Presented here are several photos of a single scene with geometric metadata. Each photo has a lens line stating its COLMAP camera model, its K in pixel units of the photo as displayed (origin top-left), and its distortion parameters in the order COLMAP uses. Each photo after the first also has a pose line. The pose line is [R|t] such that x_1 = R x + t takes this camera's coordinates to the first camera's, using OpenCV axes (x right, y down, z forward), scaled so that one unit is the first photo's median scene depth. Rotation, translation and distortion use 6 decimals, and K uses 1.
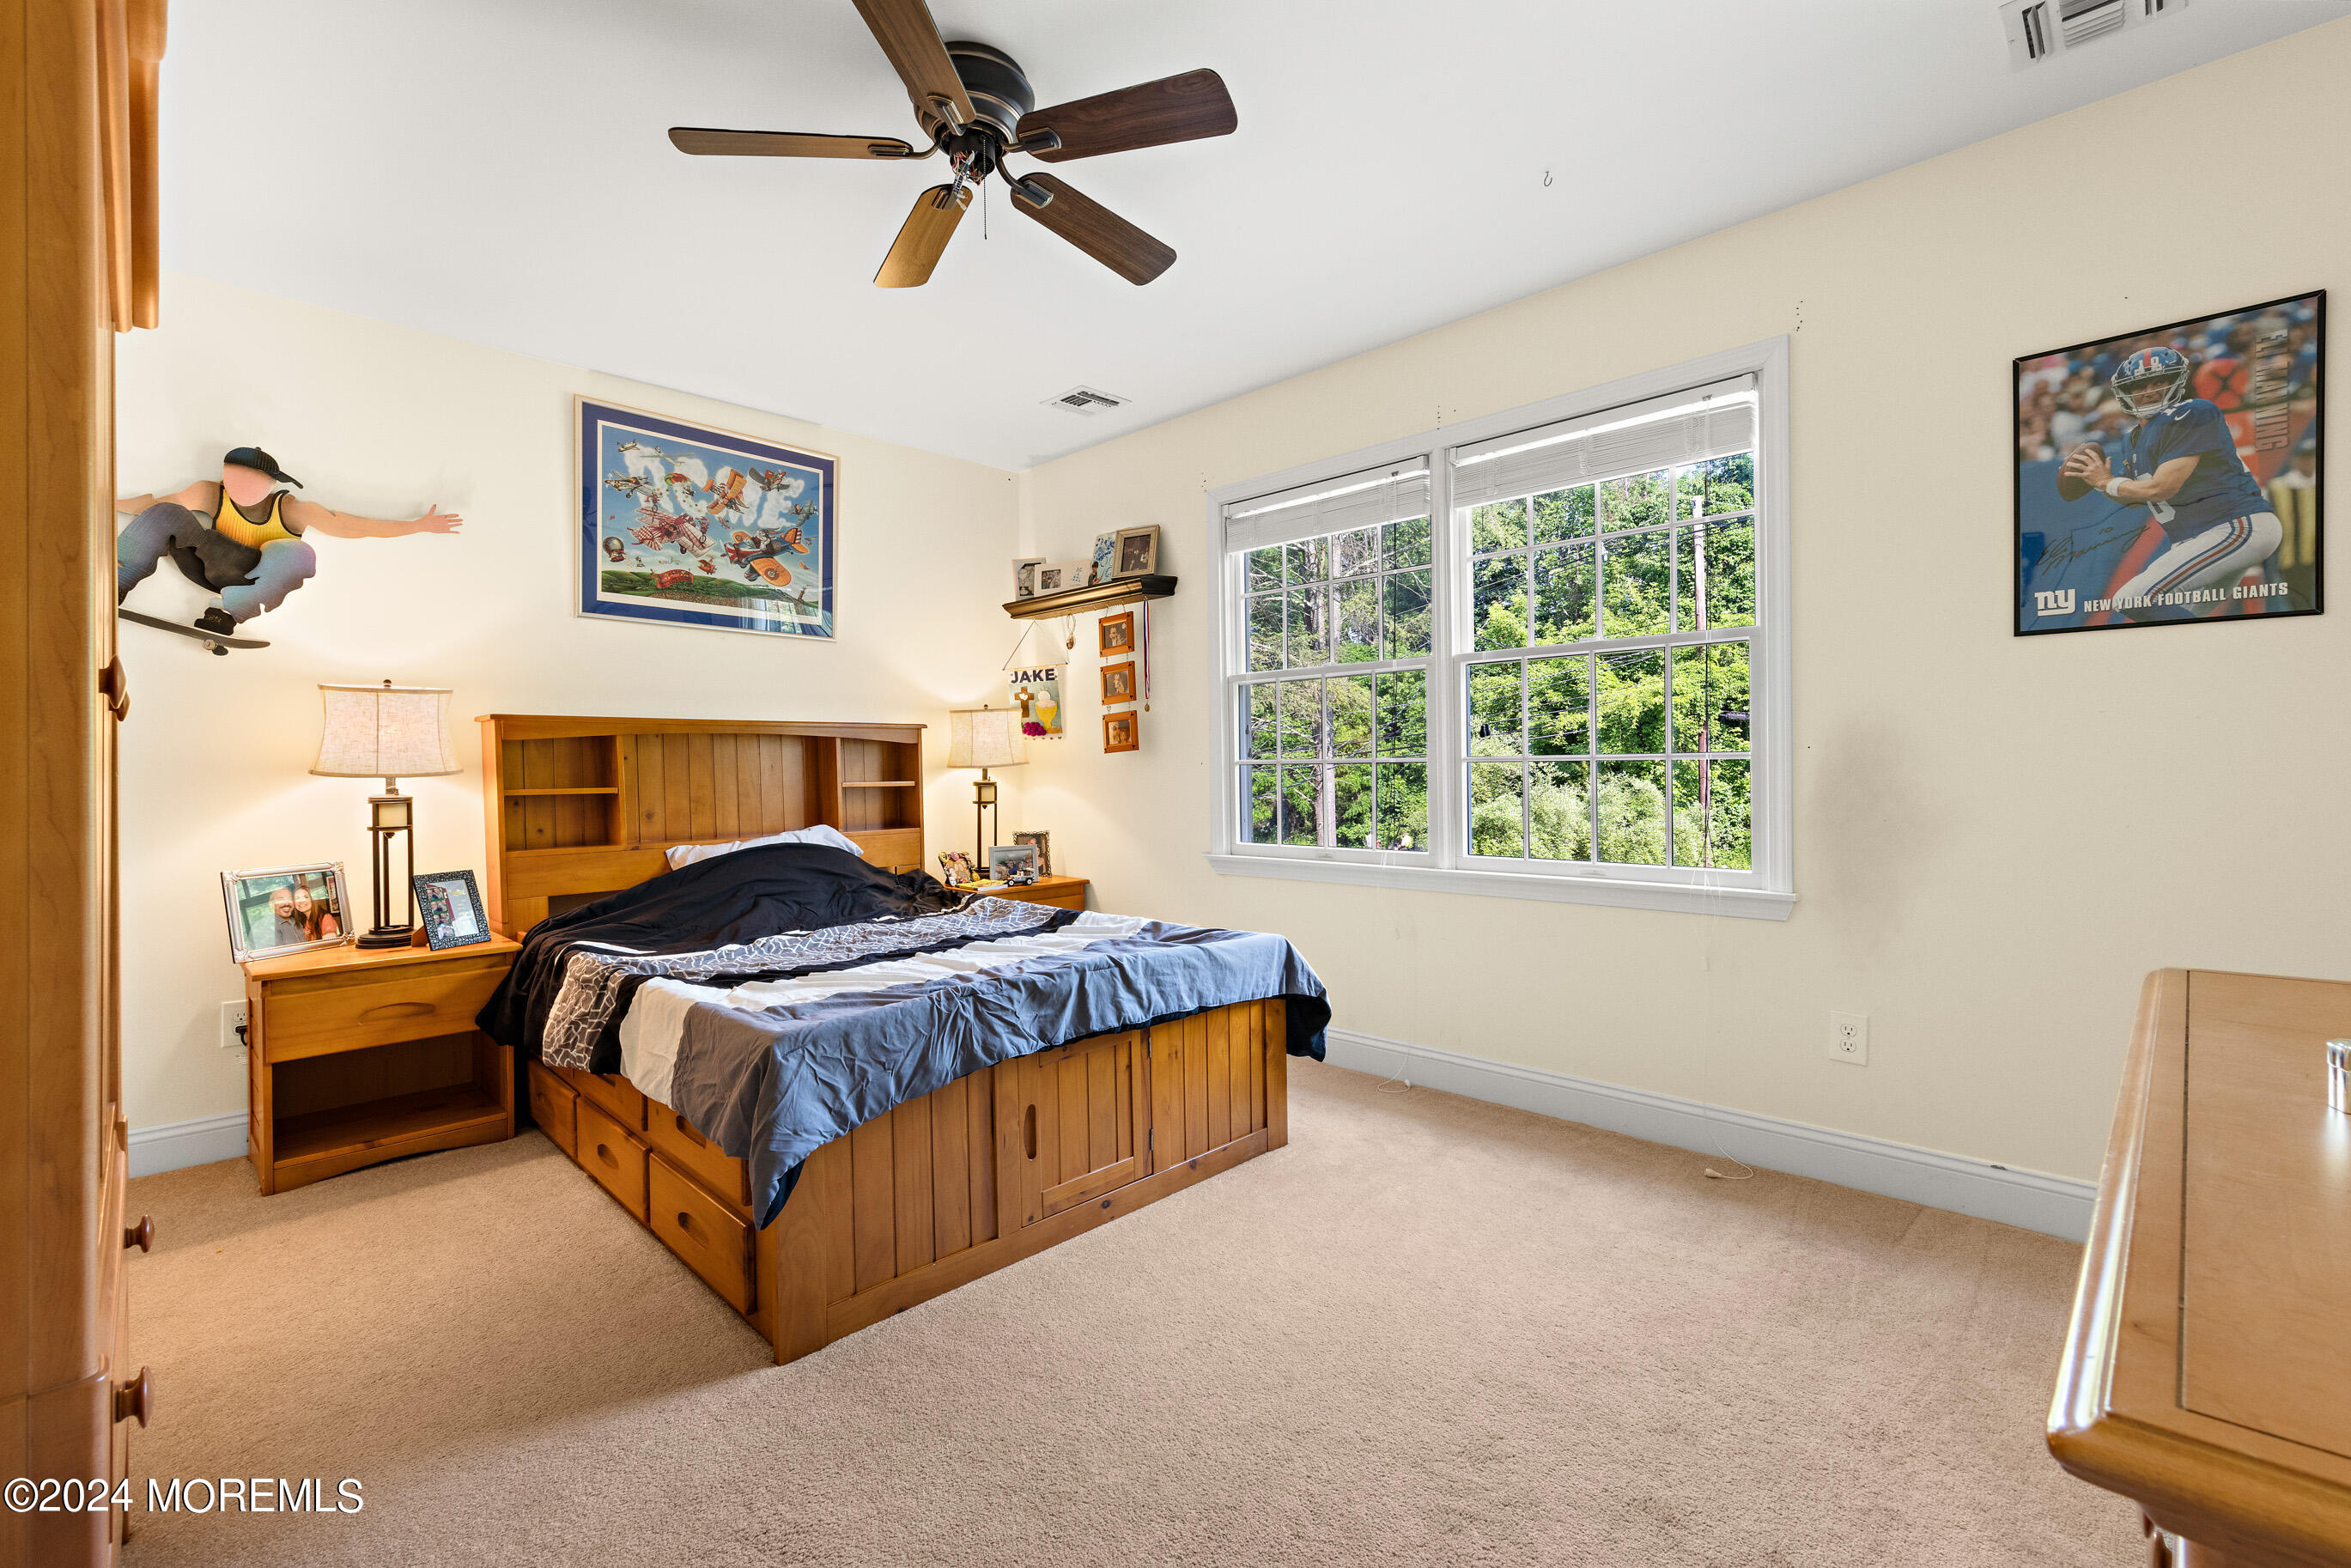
lens RADIAL K [[1058.7, 0, 1165.0], [0, 1058.7, 778.1], [0, 0, 1]] dist [0.004167, 0.000307]
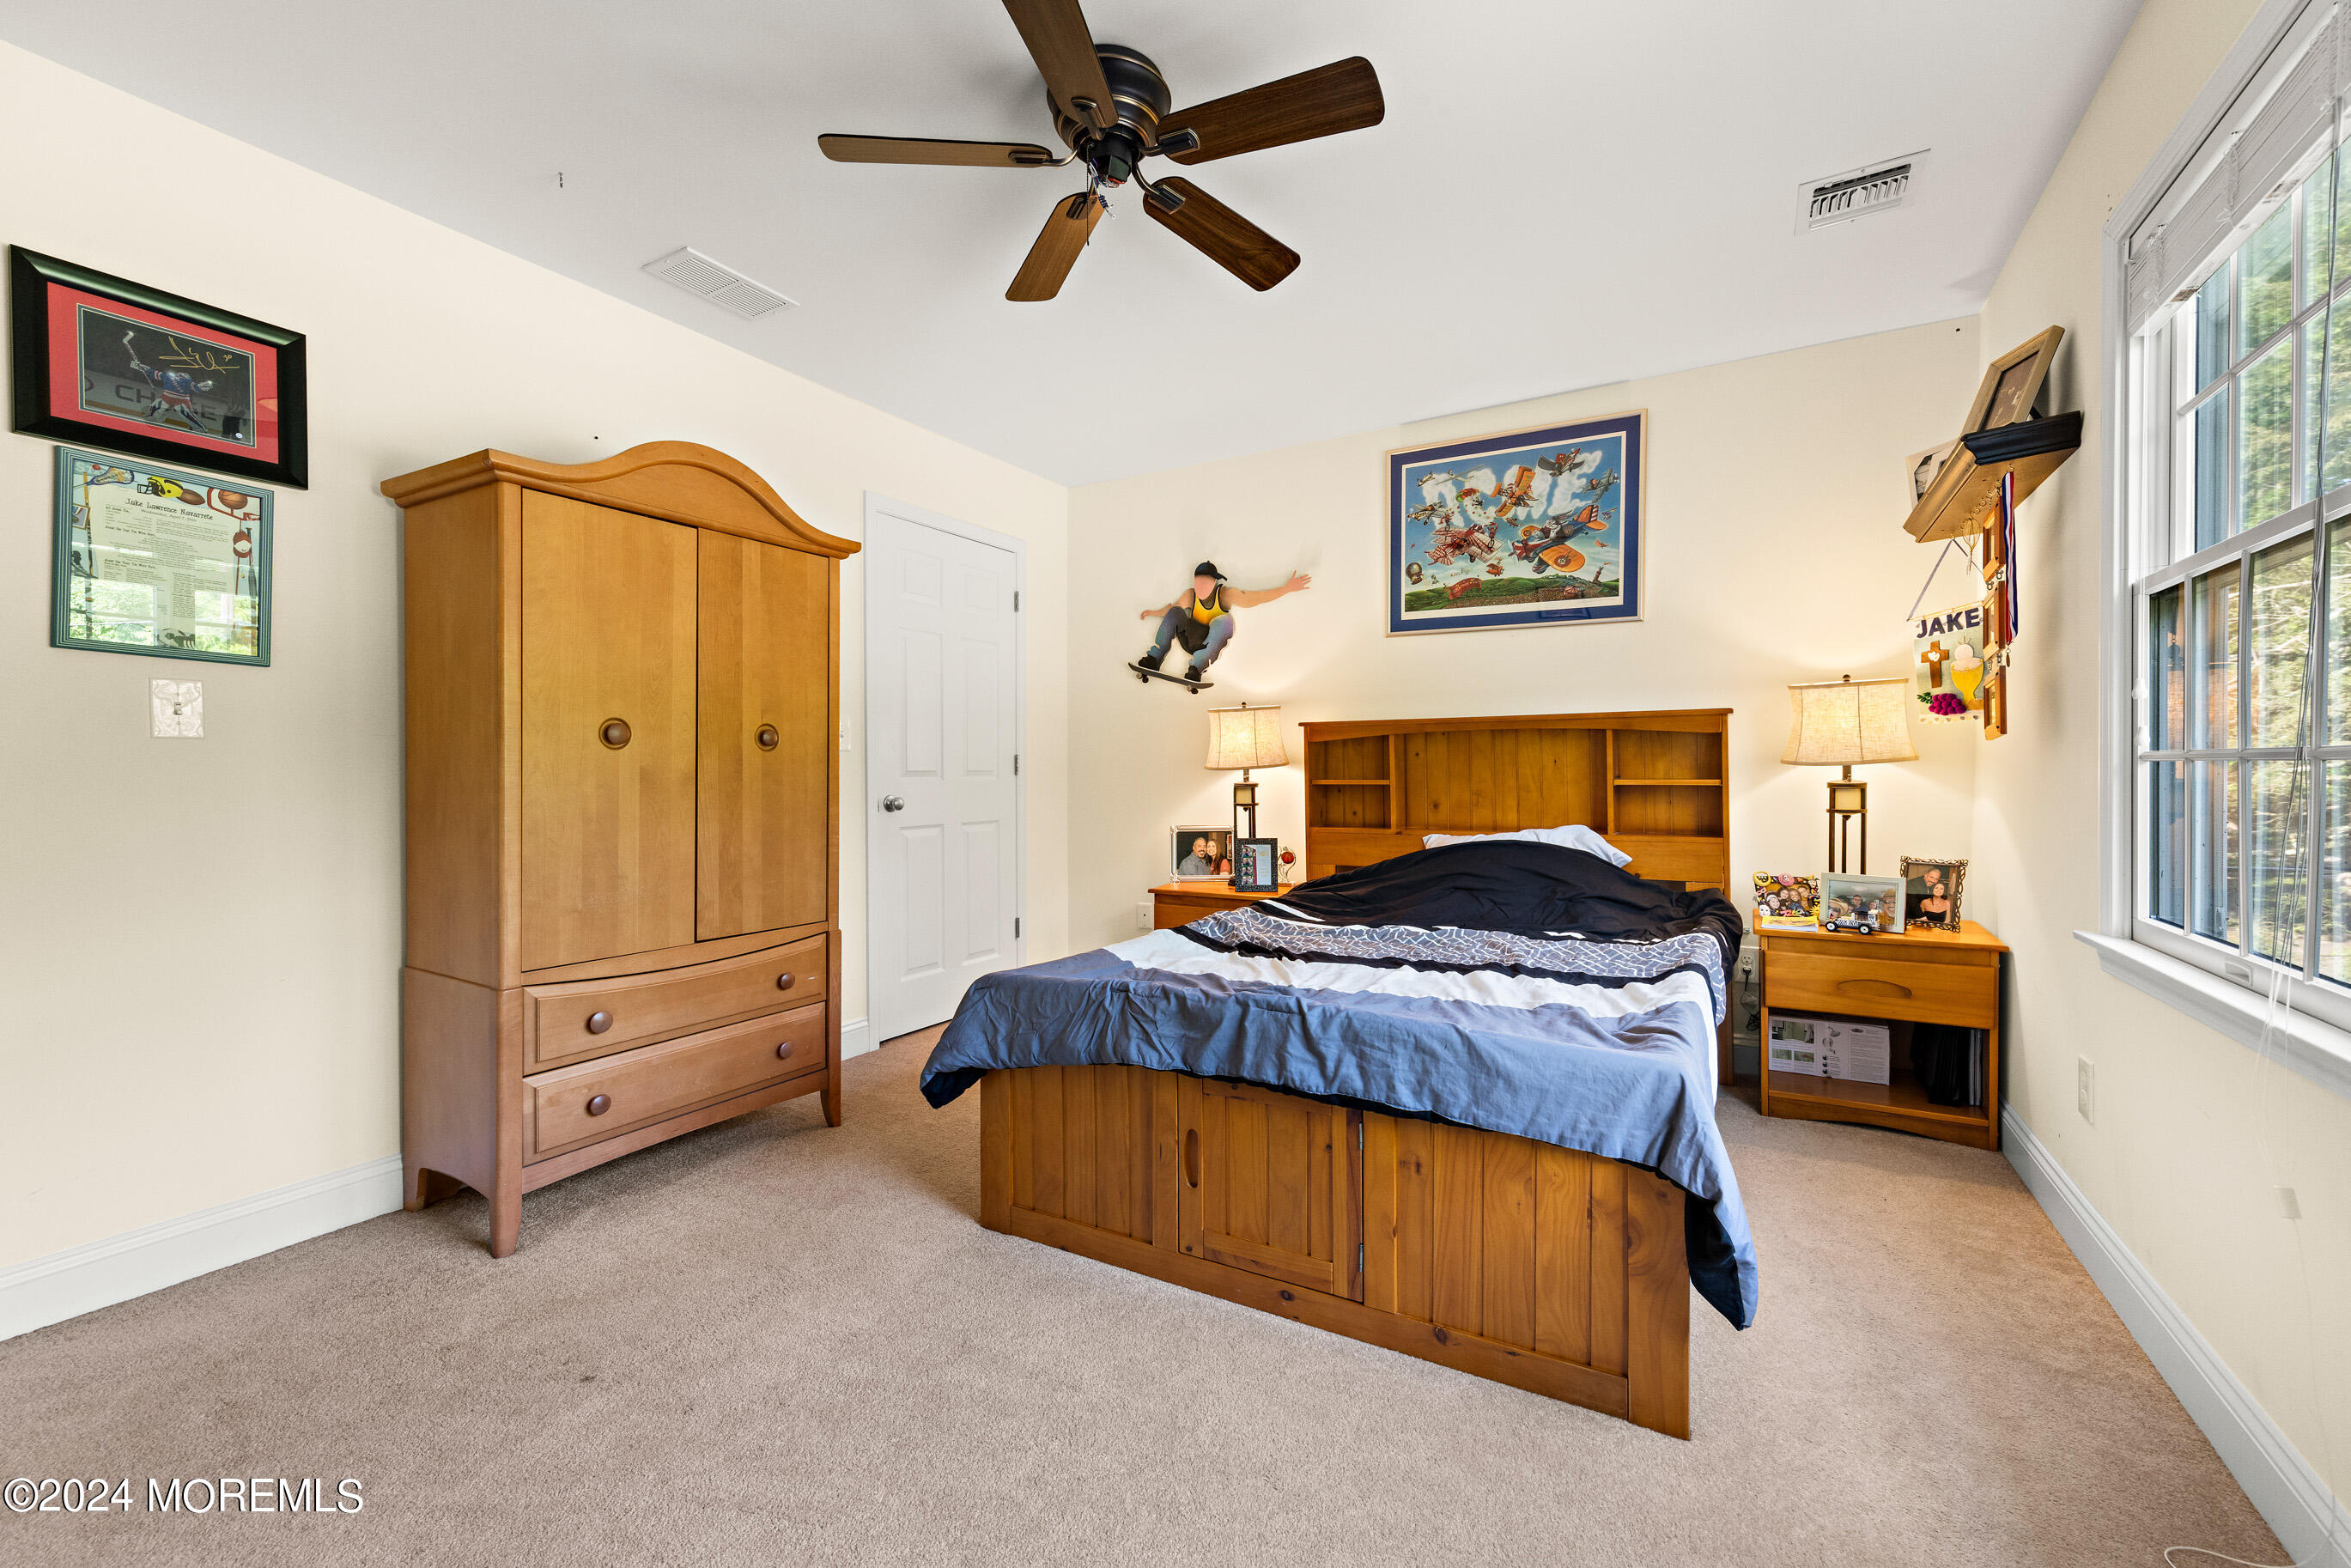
lens RADIAL K [[959.2, 0, 1169.0], [0, 959.2, 778.5], [0, 0, 1]] dist [0.012165, 0.000333]
pose [[0.244578, 0.020294, -0.969417, 0.423250], [-0.005638, 0.999794, 0.019507, -0.011325], [0.969613, 0.000694, 0.244642, 0.476258]]
